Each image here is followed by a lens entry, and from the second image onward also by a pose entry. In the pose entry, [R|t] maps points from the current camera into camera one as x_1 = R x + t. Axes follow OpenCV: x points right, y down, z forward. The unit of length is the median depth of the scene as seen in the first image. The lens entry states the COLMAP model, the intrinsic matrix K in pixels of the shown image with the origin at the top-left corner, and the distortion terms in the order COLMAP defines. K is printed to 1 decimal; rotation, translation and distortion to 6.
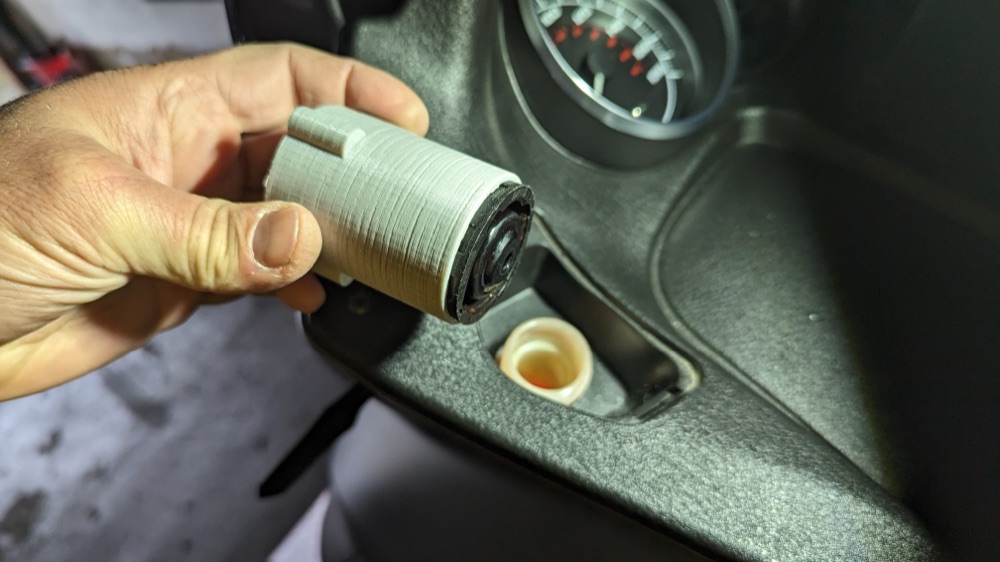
lens RADIAL K [[738.4, 0, 498.3], [0, 738.4, 295.0], [0, 0, 1]] dist [0.004608, -0.001711]
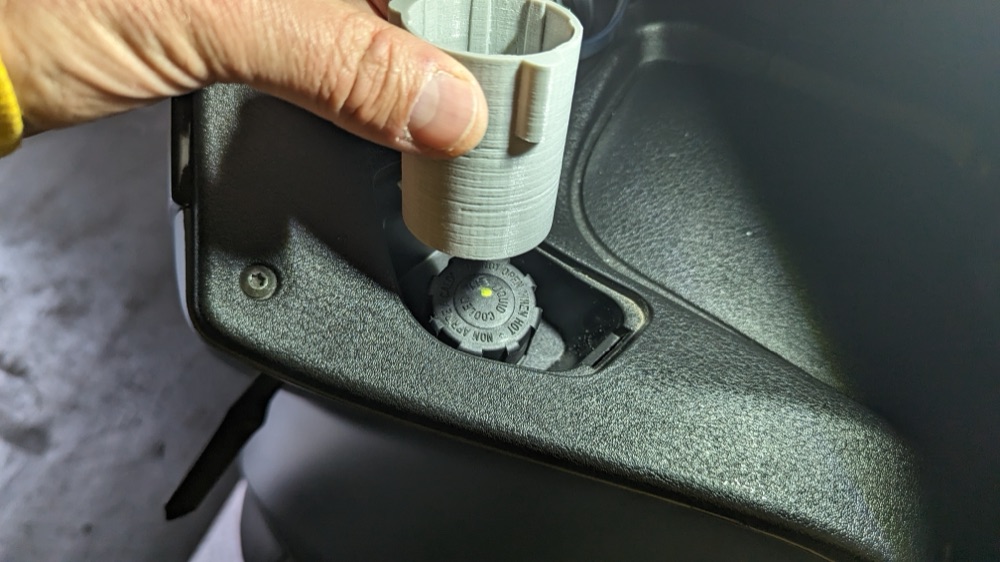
lens RADIAL K [[738.4, 0, 498.3], [0, 738.4, 295.0], [0, 0, 1]] dist [0.004608, -0.001711]
pose [[0.979859, -0.138111, 0.144226, -0.040364], [0.130190, 0.989484, 0.063031, 0.006263], [-0.151414, -0.042985, 0.987535, 0.121468]]
